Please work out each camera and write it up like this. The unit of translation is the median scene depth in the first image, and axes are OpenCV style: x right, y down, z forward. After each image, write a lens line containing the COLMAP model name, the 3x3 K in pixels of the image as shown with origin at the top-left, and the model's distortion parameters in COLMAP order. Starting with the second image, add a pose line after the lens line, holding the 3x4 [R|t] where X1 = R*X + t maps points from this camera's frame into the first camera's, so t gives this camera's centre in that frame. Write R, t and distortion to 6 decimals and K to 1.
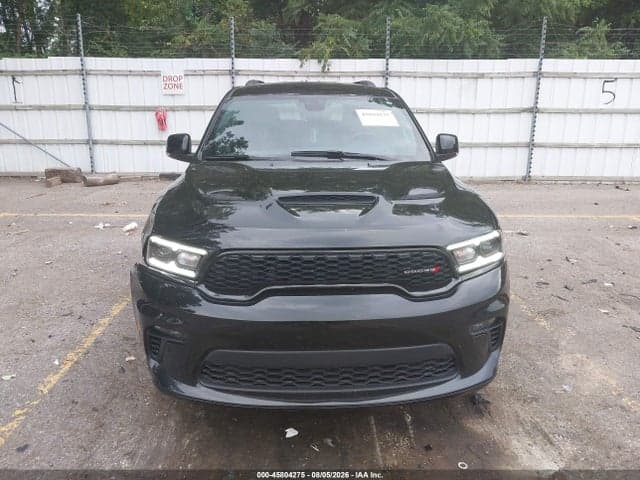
lens RADIAL K [[503.8, 0, 322.0], [0, 503.8, 244.1], [0, 0, 1]] dist [0.013749, -0.011360]
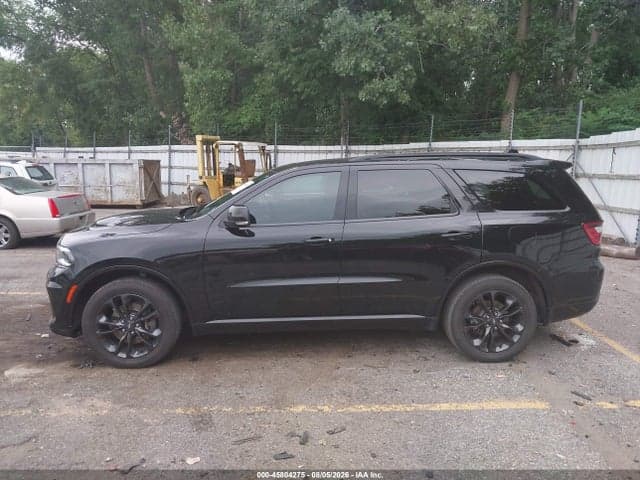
lens RADIAL K [[503.8, 0, 326.3], [0, 503.8, 238.6], [0, 0, 1]] dist [0.013749, -0.011360]
pose [[0.000074, 0.138604, -0.990348, 0.903823], [-0.274308, 0.952363, 0.133267, -0.232489], [0.961642, 0.271650, 0.038091, 0.788698]]
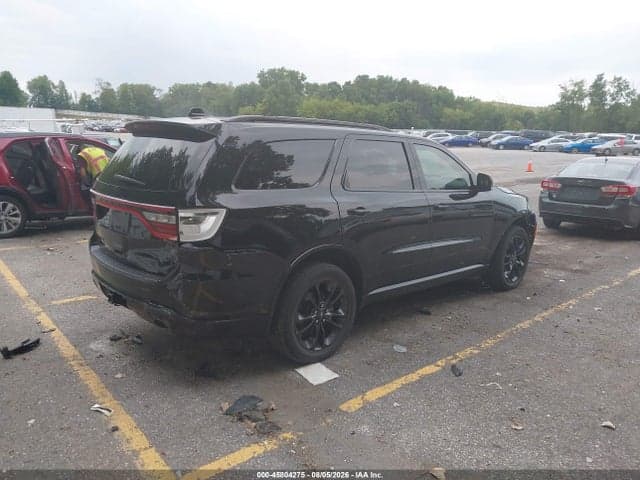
lens RADIAL K [[503.8, 0, 324.9], [0, 503.8, 239.3], [0, 0, 1]] dist [0.013749, -0.011360]
pose [[-0.651071, -0.165713, 0.740707, -0.695567], [0.173163, 0.917711, 0.357521, -0.412066], [-0.739000, 0.361034, -0.568799, 1.438475]]
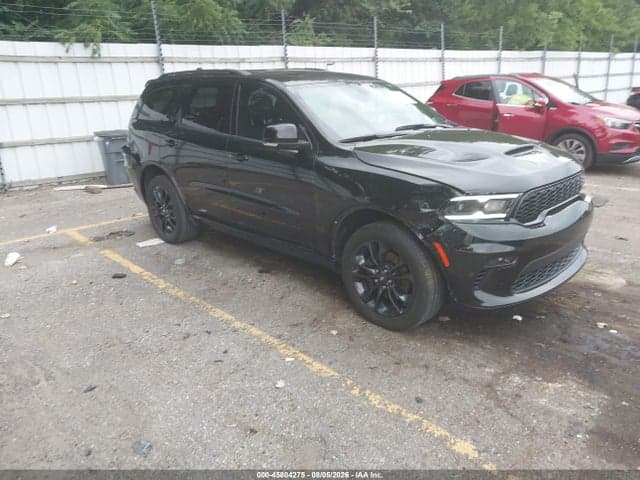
lens RADIAL K [[503.8, 0, 318.3], [0, 503.8, 247.0], [0, 0, 1]] dist [0.013749, -0.011360]
pose [[0.751947, -0.235607, 0.615683, -0.604478], [0.215178, 0.970518, 0.108592, -0.042452], [-0.623117, 0.050826, 0.780475, 0.108846]]
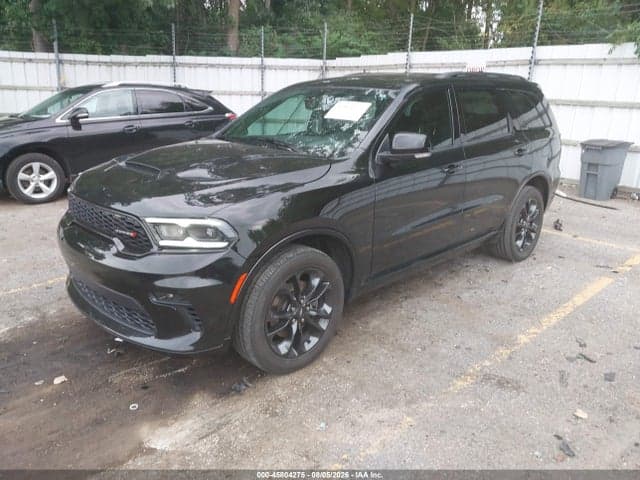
lens RADIAL K [[503.8, 0, 324.4], [0, 503.8, 243.4], [0, 0, 1]] dist [0.013749, -0.011360]
pose [[0.666414, 0.227943, -0.709883, 0.557119], [-0.216740, 0.970229, 0.108071, -0.063163], [0.713383, 0.081840, 0.695979, 0.199735]]
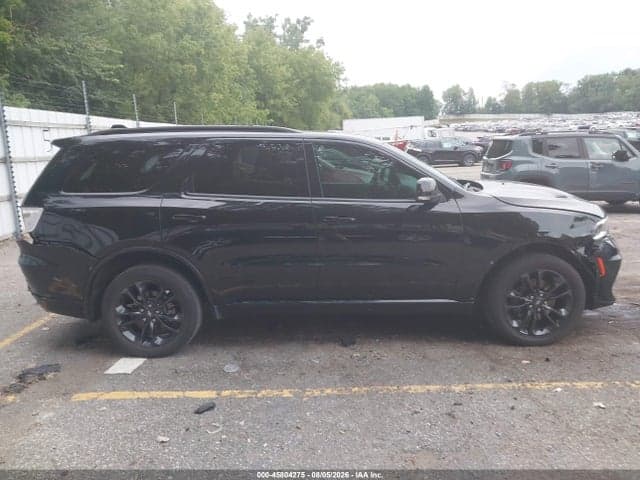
lens RADIAL K [[503.8, 0, 323.4], [0, 503.8, 236.7], [0, 0, 1]] dist [0.013749, -0.011360]
pose [[0.038912, -0.191351, 0.980750, -0.883395], [0.292039, 0.940818, 0.171973, -0.226716], [-0.955615, 0.279725, 0.092491, 0.746178]]
